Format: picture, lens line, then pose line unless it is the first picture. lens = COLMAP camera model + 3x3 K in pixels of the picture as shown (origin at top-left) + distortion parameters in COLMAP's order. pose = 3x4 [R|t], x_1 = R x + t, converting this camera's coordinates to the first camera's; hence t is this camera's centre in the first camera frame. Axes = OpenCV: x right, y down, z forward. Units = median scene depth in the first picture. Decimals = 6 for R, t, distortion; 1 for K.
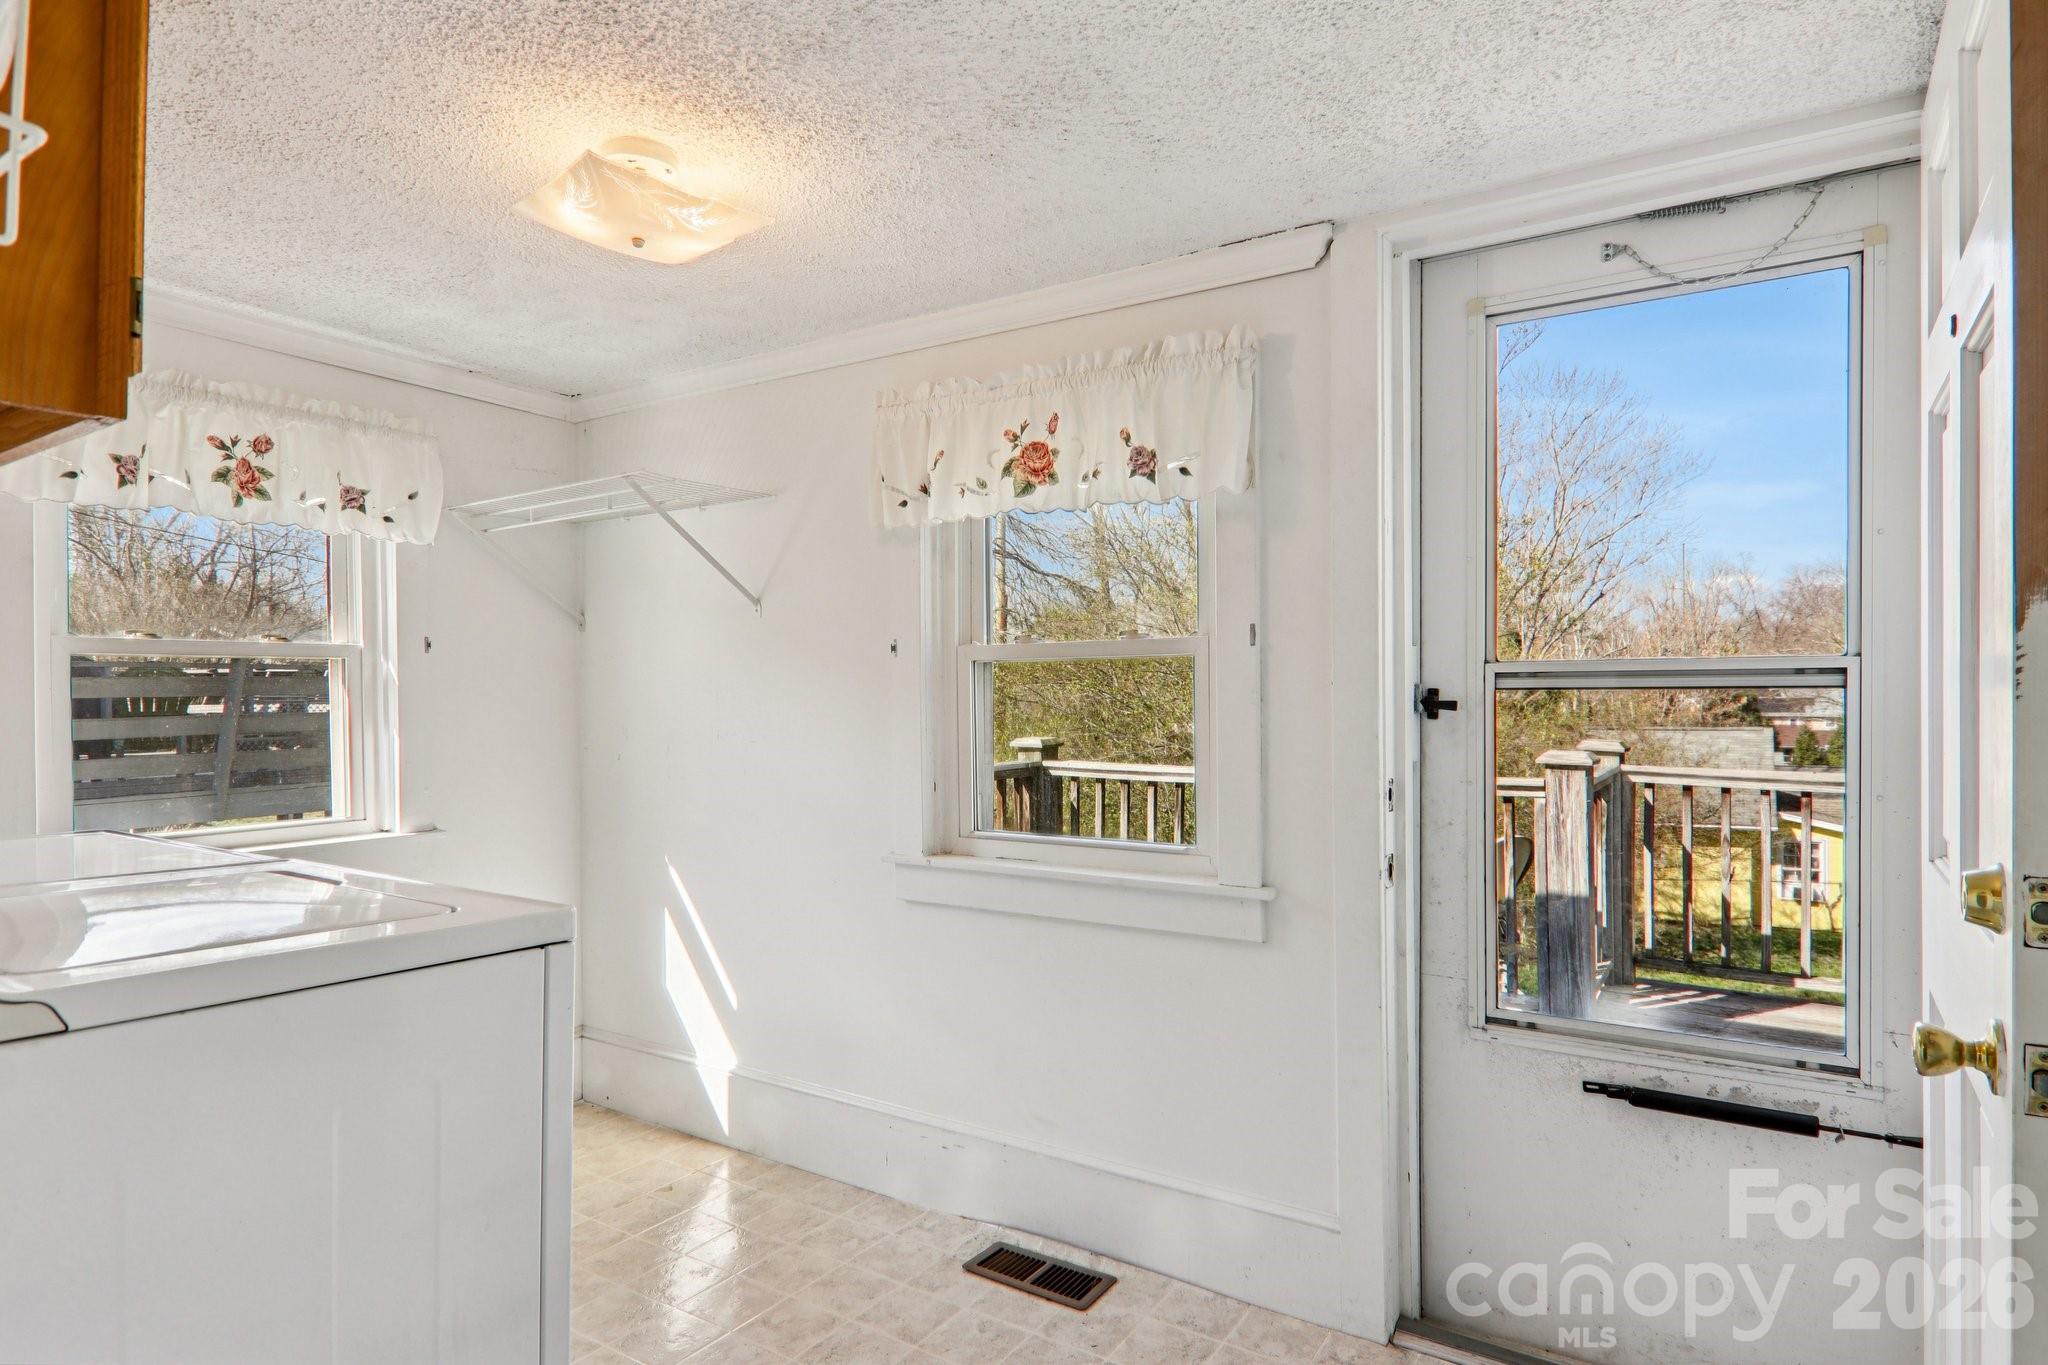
lens RADIAL K [[1153.7, 0, 1017.7], [0, 1153.7, 678.3], [0, 0, 1]] dist [0.003101, -0.013188]
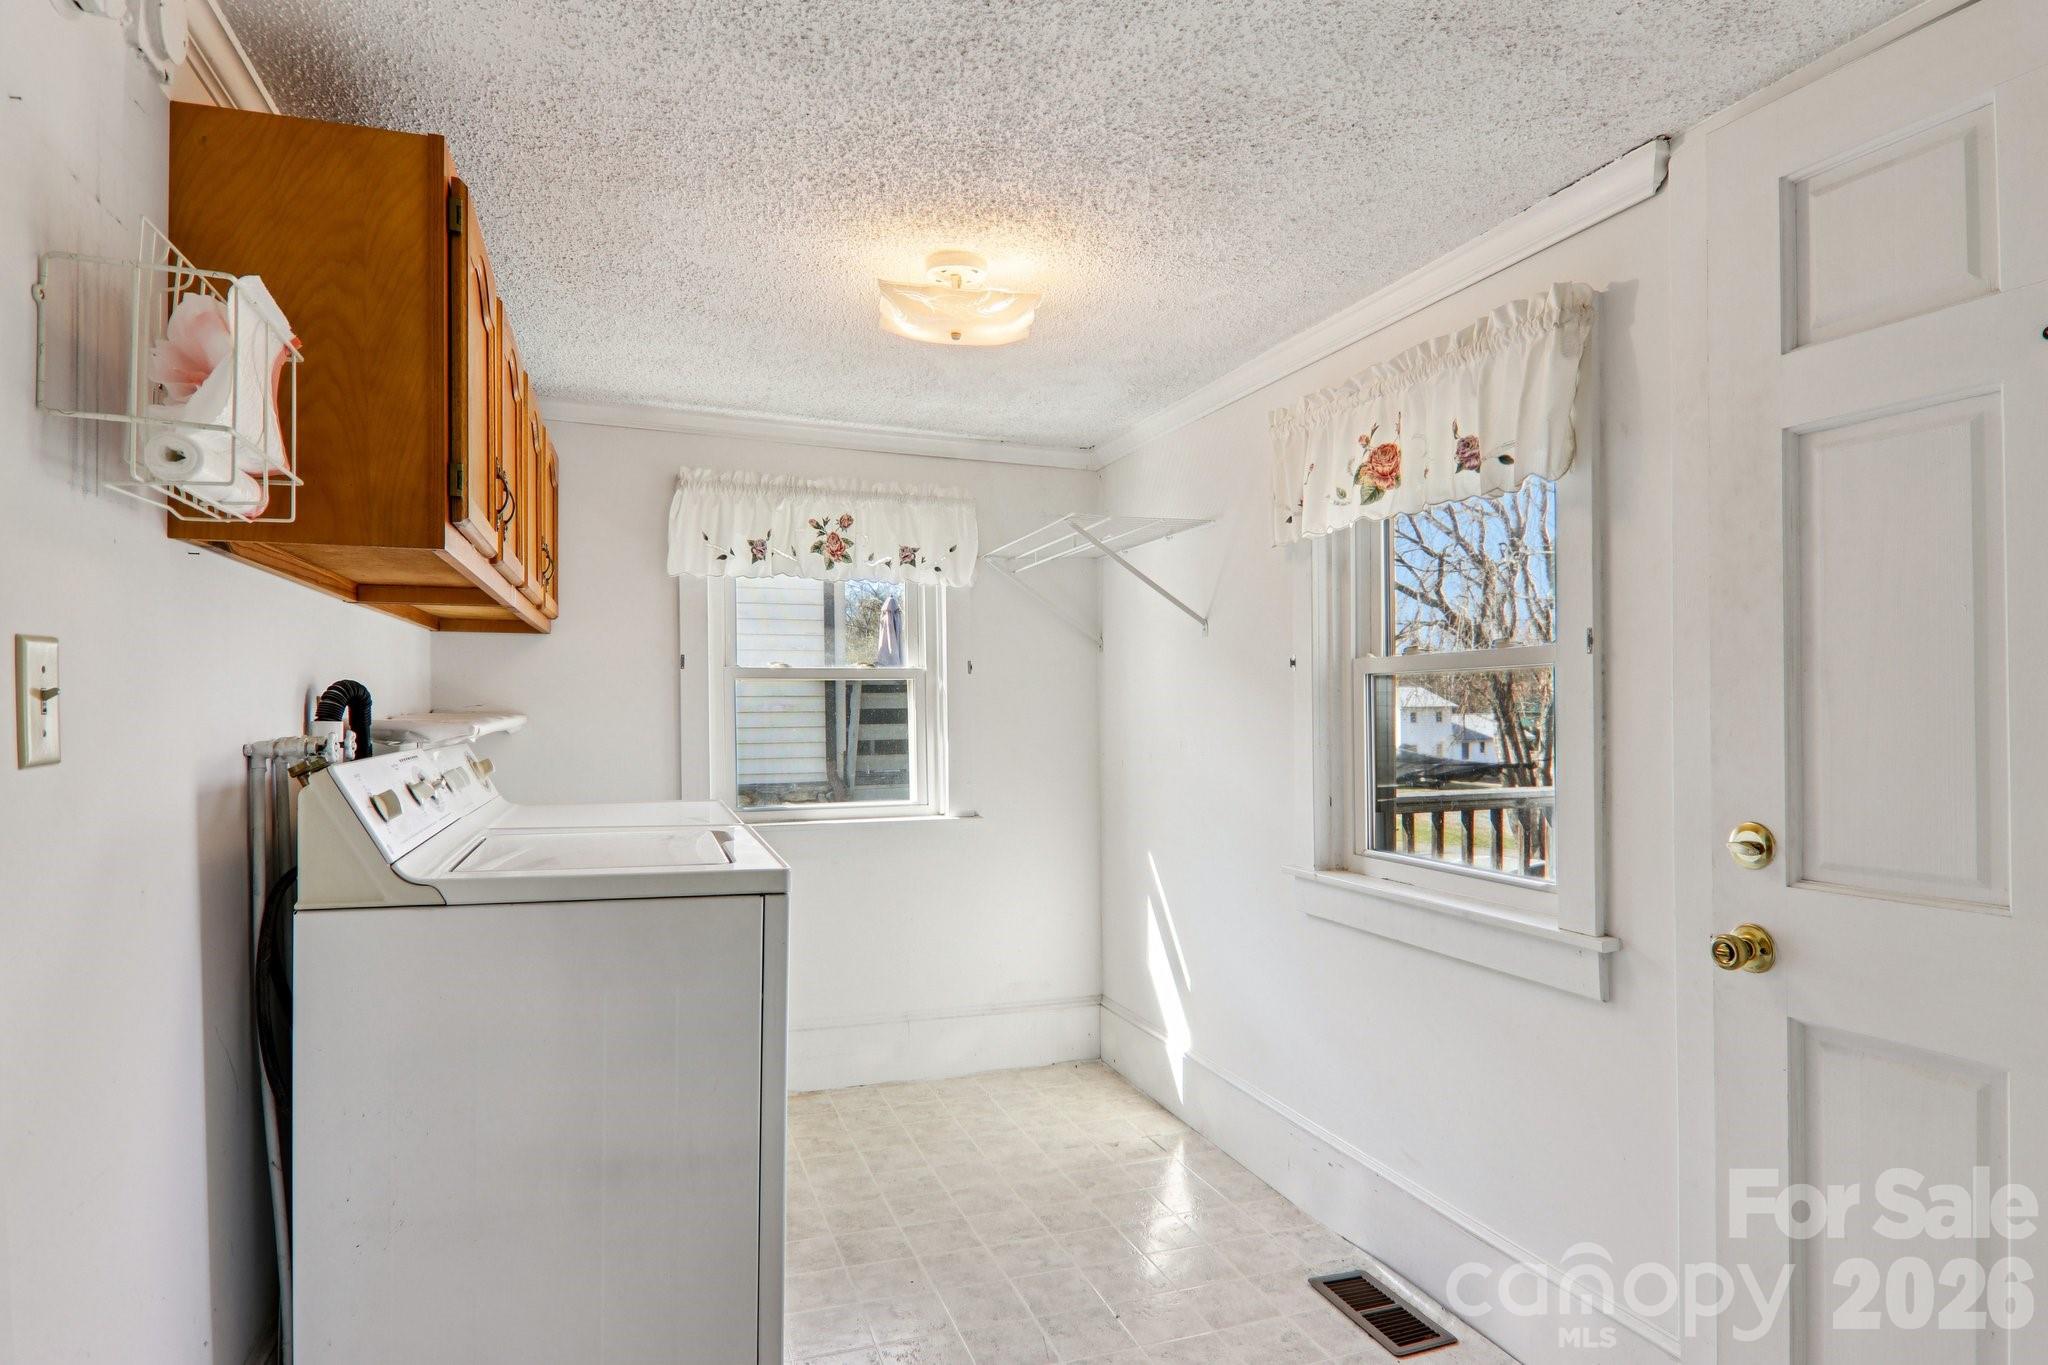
lens RADIAL K [[1153.7, 0, 1029.4], [0, 1153.7, 701.3], [0, 0, 1]] dist [0.003101, -0.013188]
pose [[0.794809, -0.000834, -0.606860, 0.341921], [0.007509, 0.999936, 0.008461, -0.002572], [0.606814, -0.011282, 0.794764, 0.057835]]
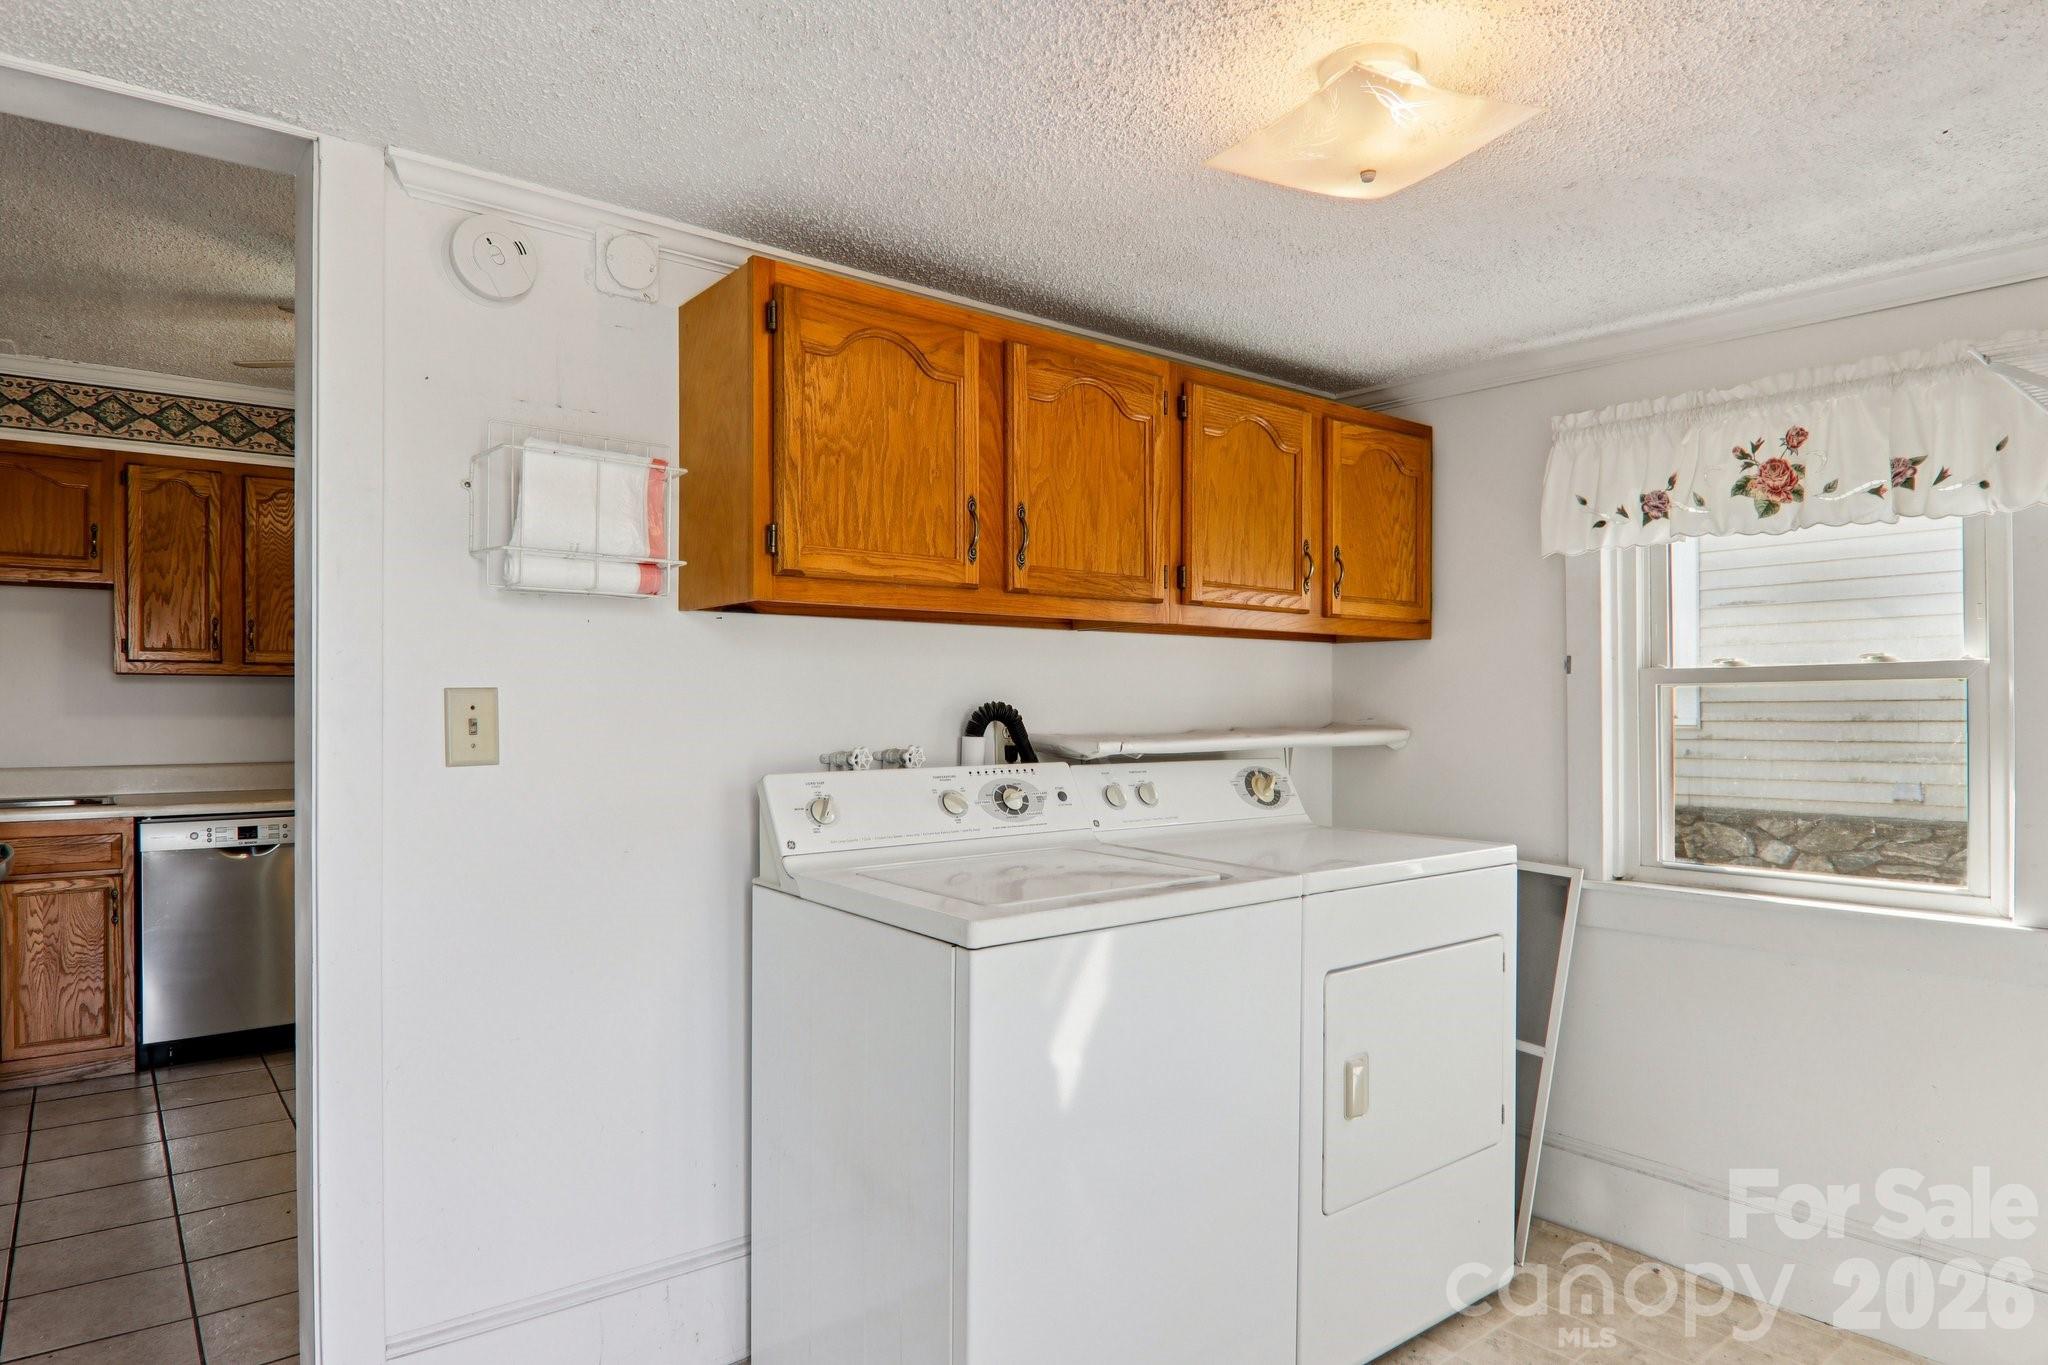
lens RADIAL K [[1153.7, 0, 1019.4], [0, 1153.7, 690.7], [0, 0, 1]] dist [0.003101, -0.013188]
pose [[-0.316671, -0.004578, -0.948524, 0.363812], [0.016033, 0.999820, -0.010178, -0.013045], [0.948400, -0.018431, -0.316541, 0.735328]]
